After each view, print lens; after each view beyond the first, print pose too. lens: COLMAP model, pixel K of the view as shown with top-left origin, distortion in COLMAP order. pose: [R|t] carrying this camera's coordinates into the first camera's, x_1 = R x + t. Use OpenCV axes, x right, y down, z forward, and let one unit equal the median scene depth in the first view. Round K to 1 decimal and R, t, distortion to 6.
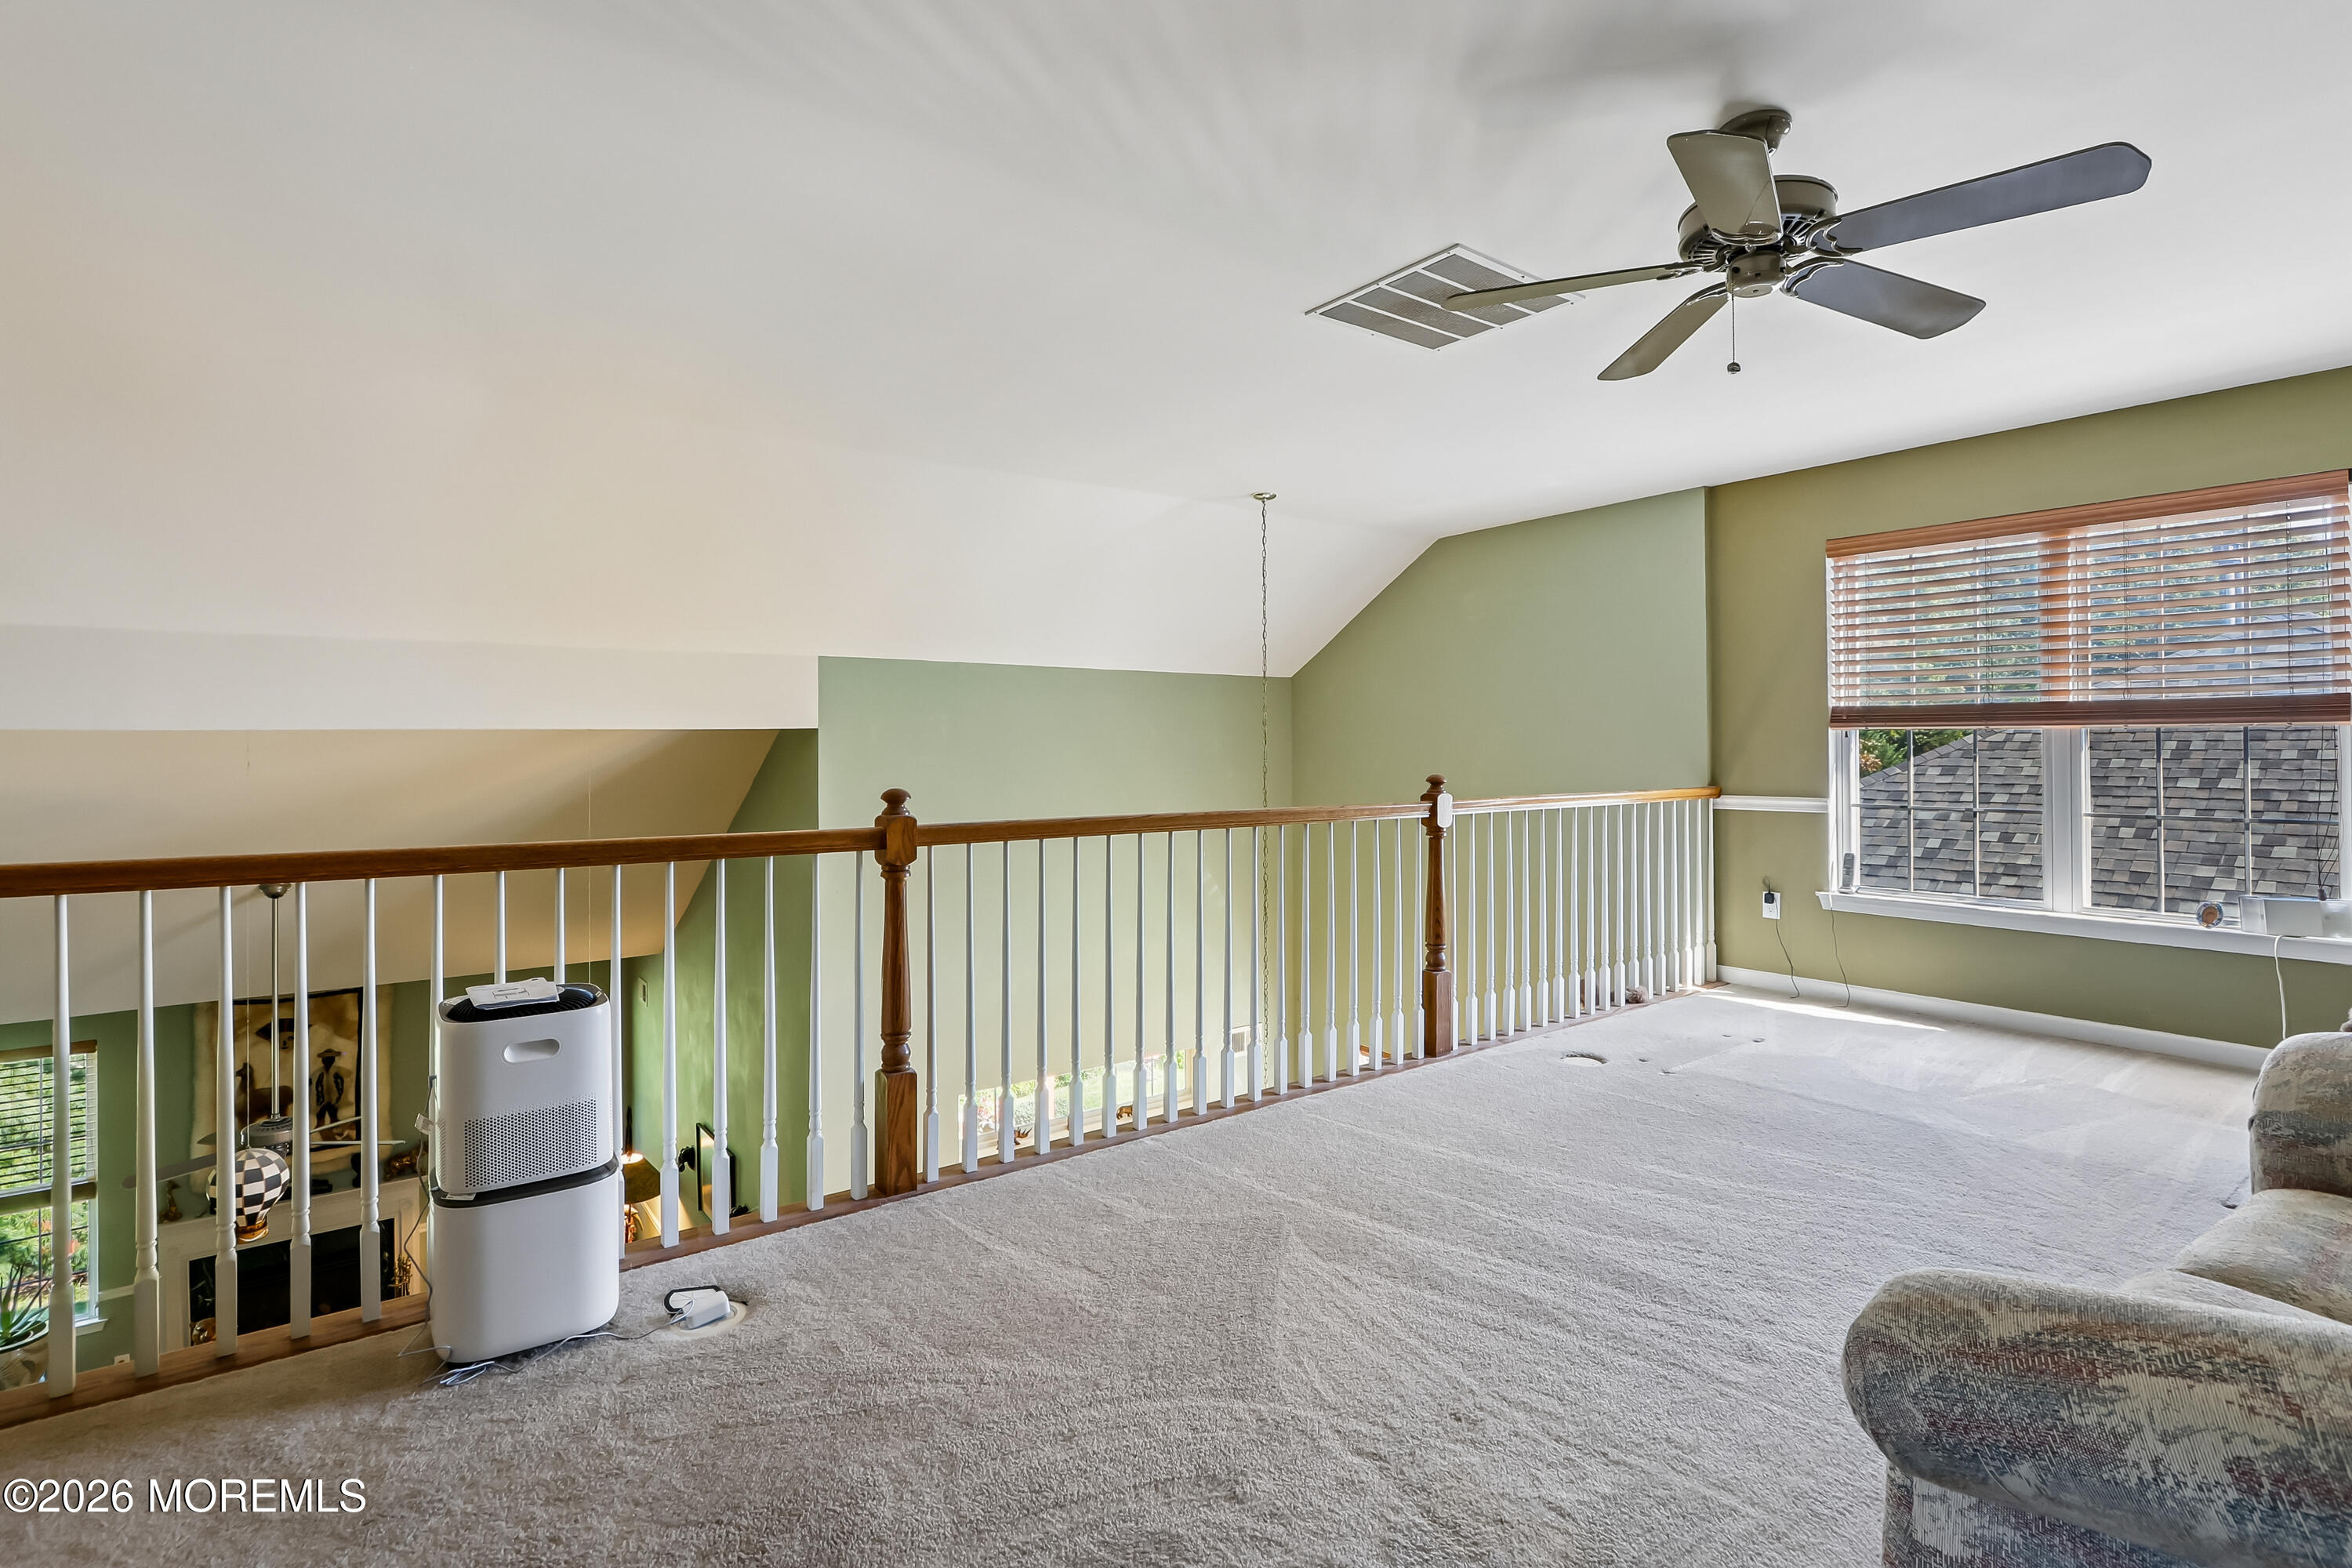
lens RADIAL K [[1132.9, 0, 1150.0], [0, 1132.9, 758.4], [0, 0, 1]] dist [-0.010509, 0.001147]
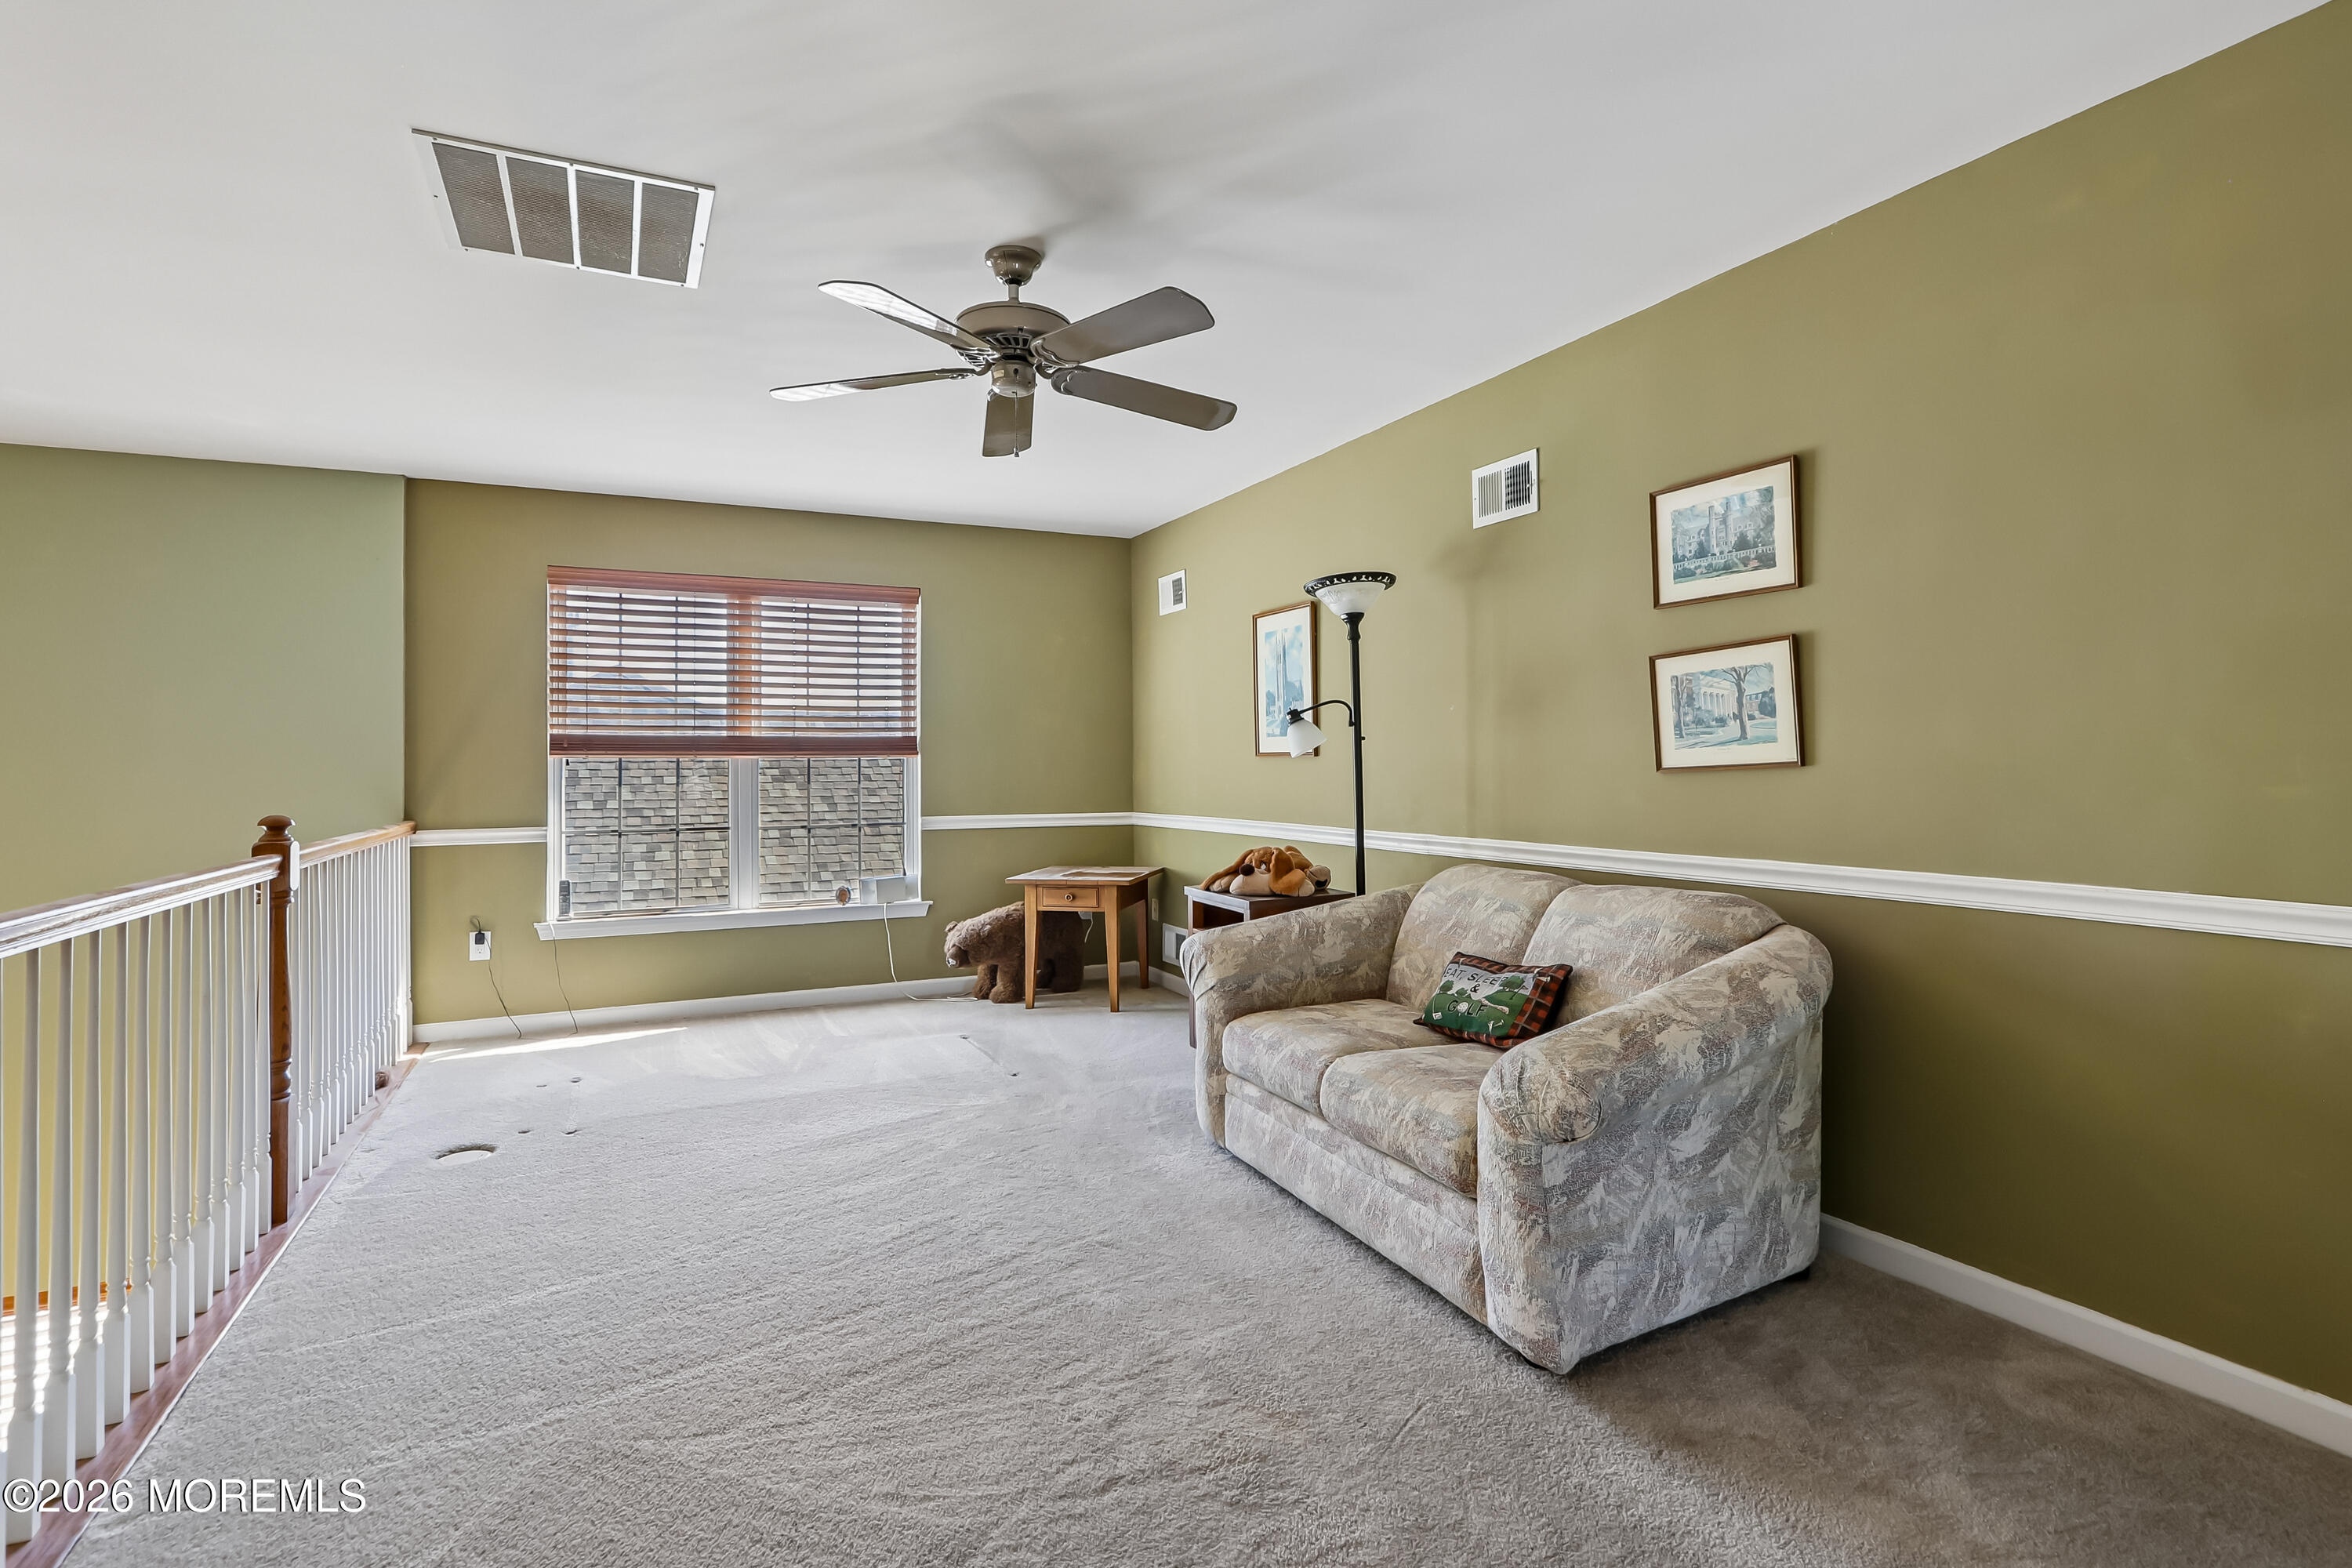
lens RADIAL K [[1153.8, 0, 1177.2], [0, 1153.8, 769.0], [0, 0, 1]] dist [-0.000827, -0.000031]
pose [[0.177756, 0.000525, 0.984074, -0.292916], [0.017372, 0.999842, -0.003671, -0.001970], [-0.983921, 0.017748, 0.177719, 0.278145]]
